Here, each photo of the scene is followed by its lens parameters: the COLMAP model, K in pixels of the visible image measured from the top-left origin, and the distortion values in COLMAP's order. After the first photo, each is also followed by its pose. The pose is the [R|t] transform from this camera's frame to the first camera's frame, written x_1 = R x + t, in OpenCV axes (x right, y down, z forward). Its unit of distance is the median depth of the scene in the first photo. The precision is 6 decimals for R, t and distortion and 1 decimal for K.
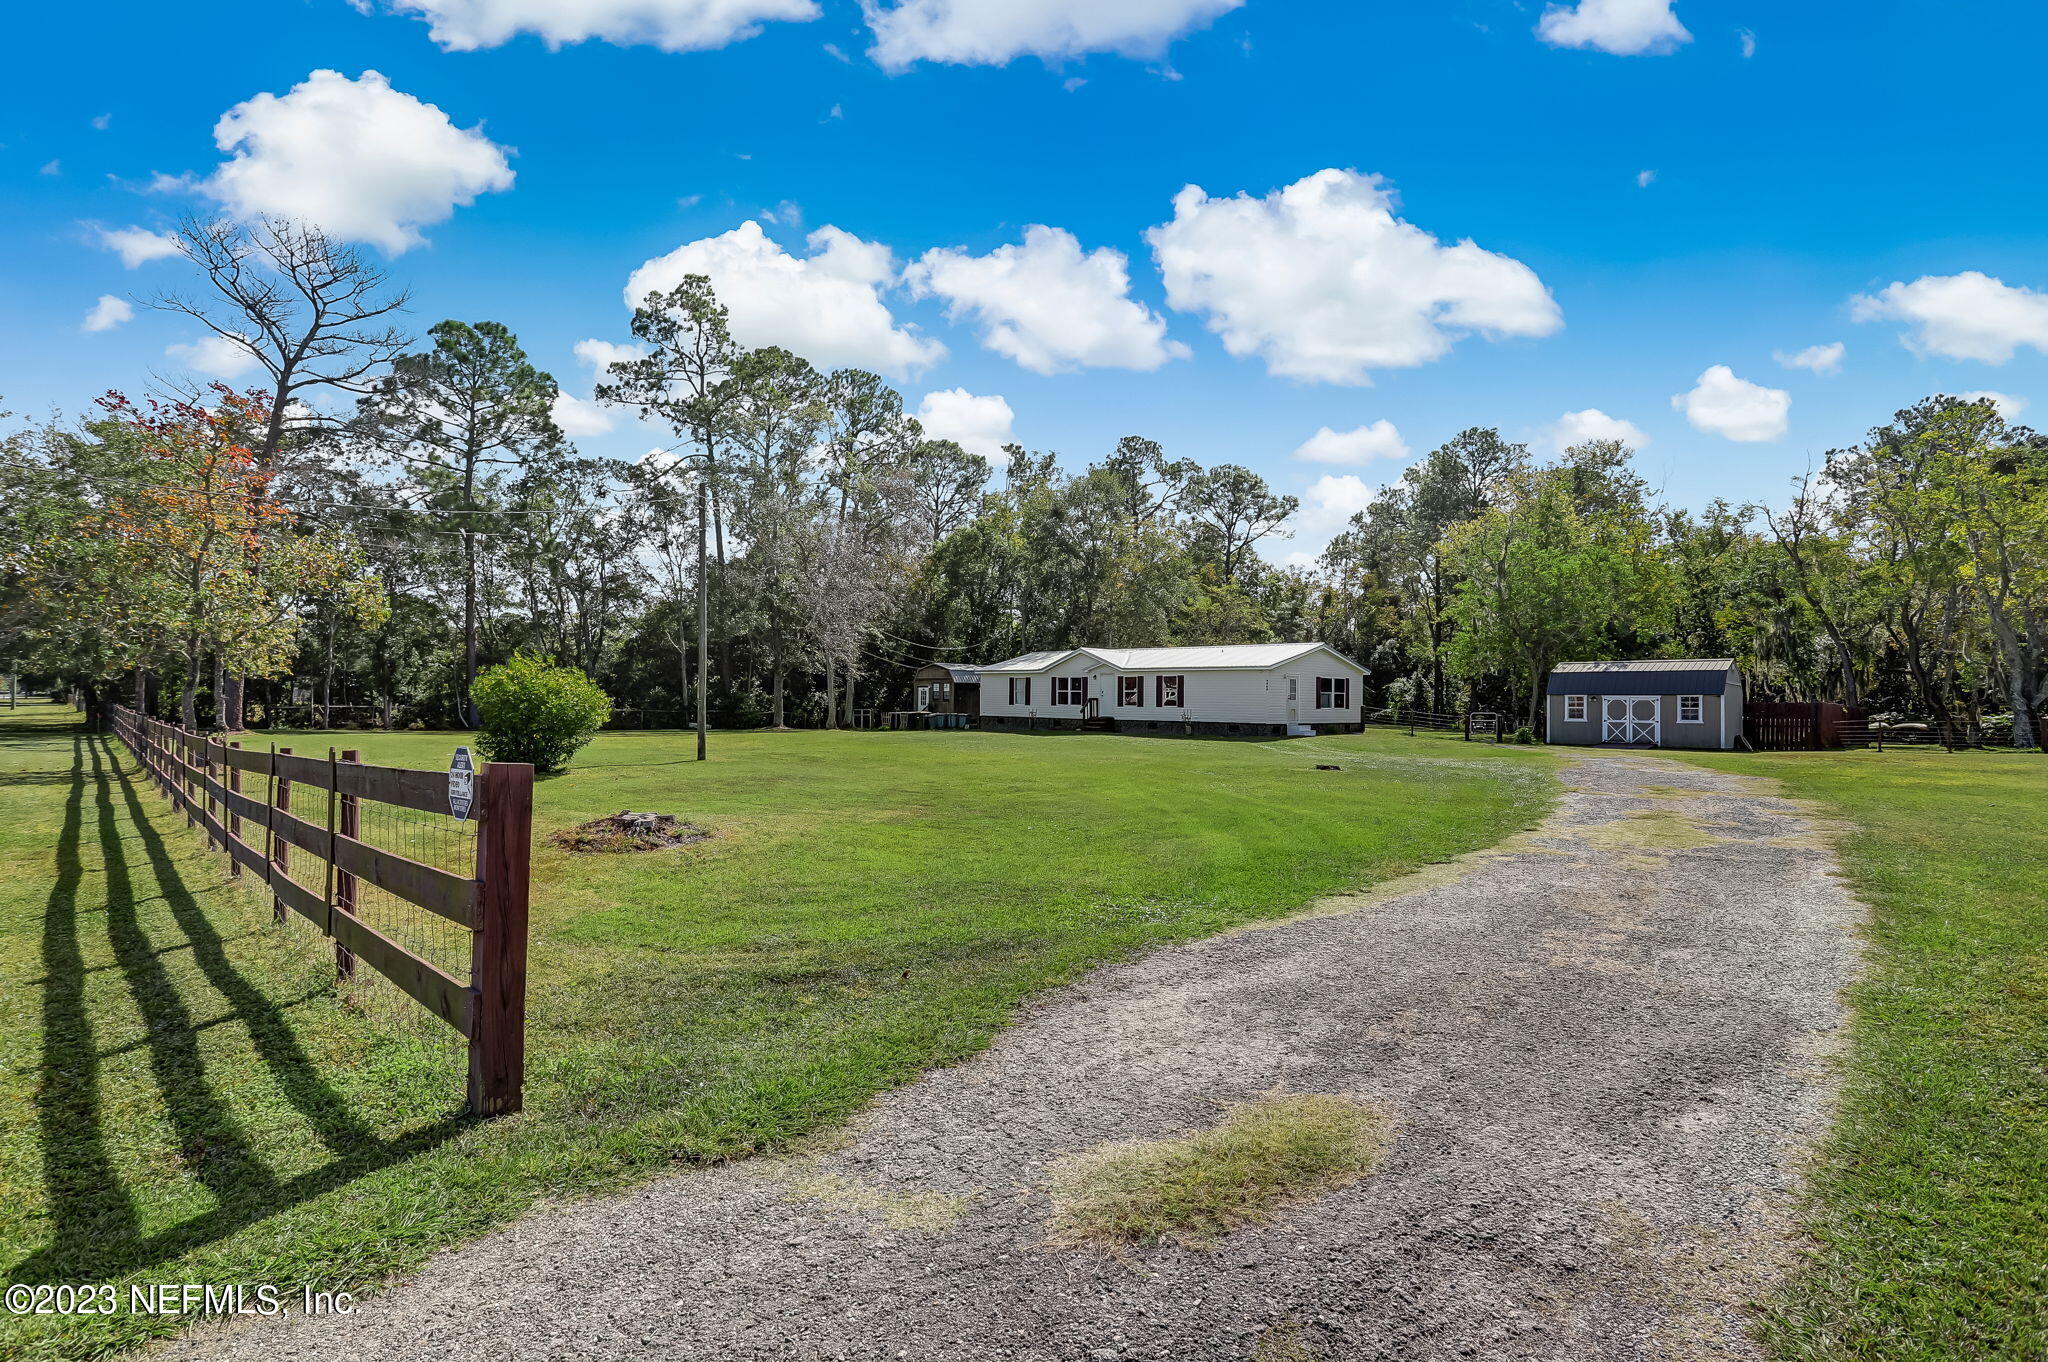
lens RADIAL K [[1064.3, 0, 1013.0], [0, 1064.3, 686.0], [0, 0, 1]] dist [-0.007906, 0.000000]
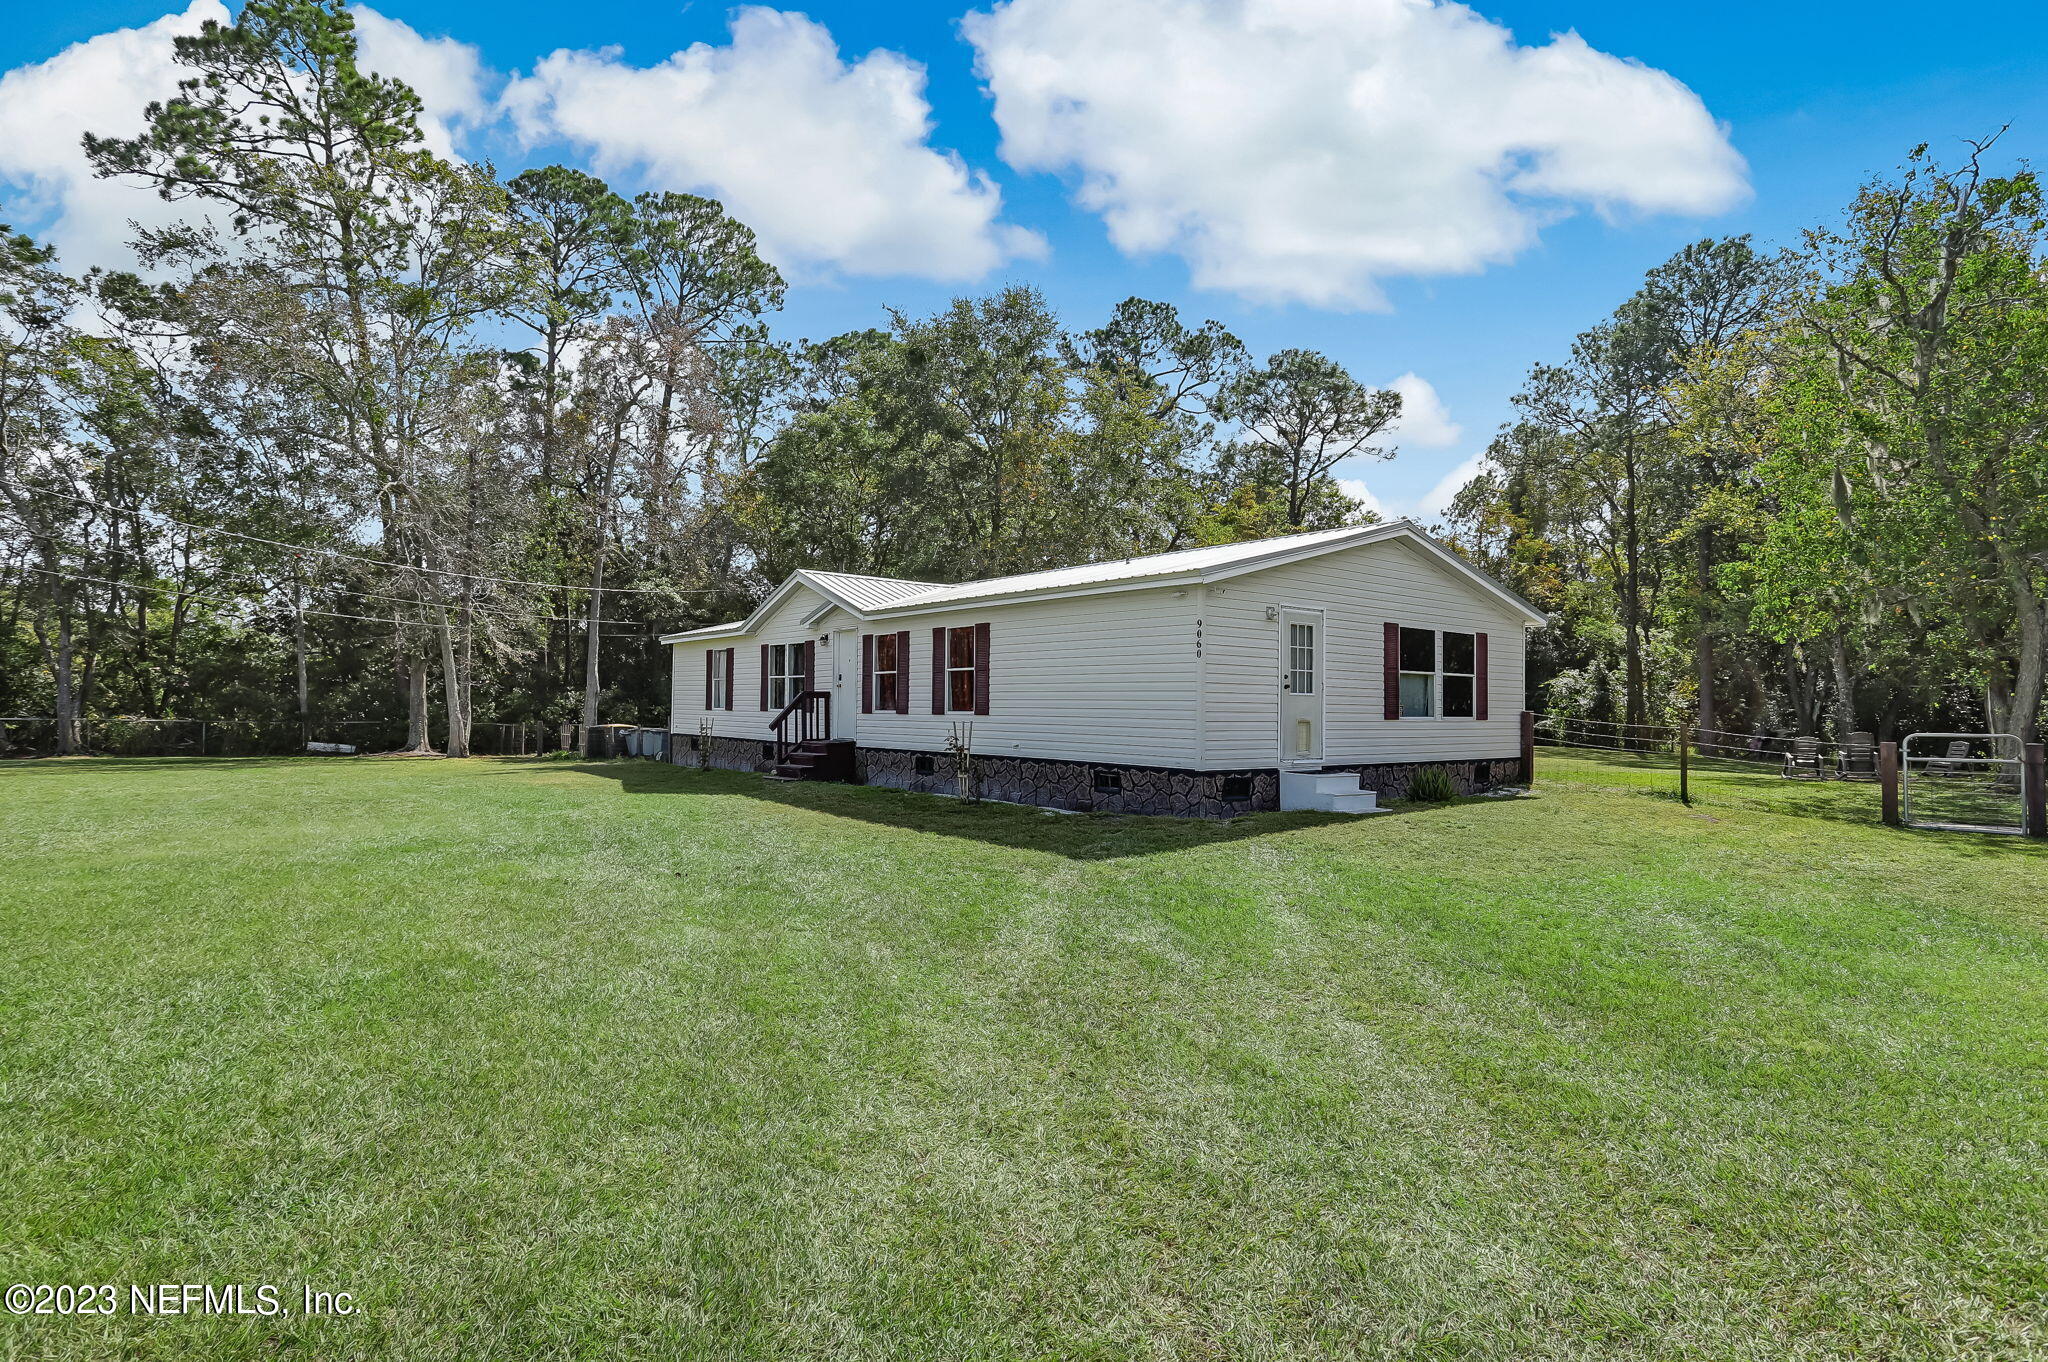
lens RADIAL K [[1064.3, 0, 1021.3], [0, 1064.3, 686.4], [0, 0, 1]] dist [-0.007906, 0.000000]
pose [[0.994653, -0.002393, -0.103245, 0.179137], [0.001396, 0.999952, -0.009726, 0.012059], [0.103264, 0.009530, 0.994608, 0.571392]]
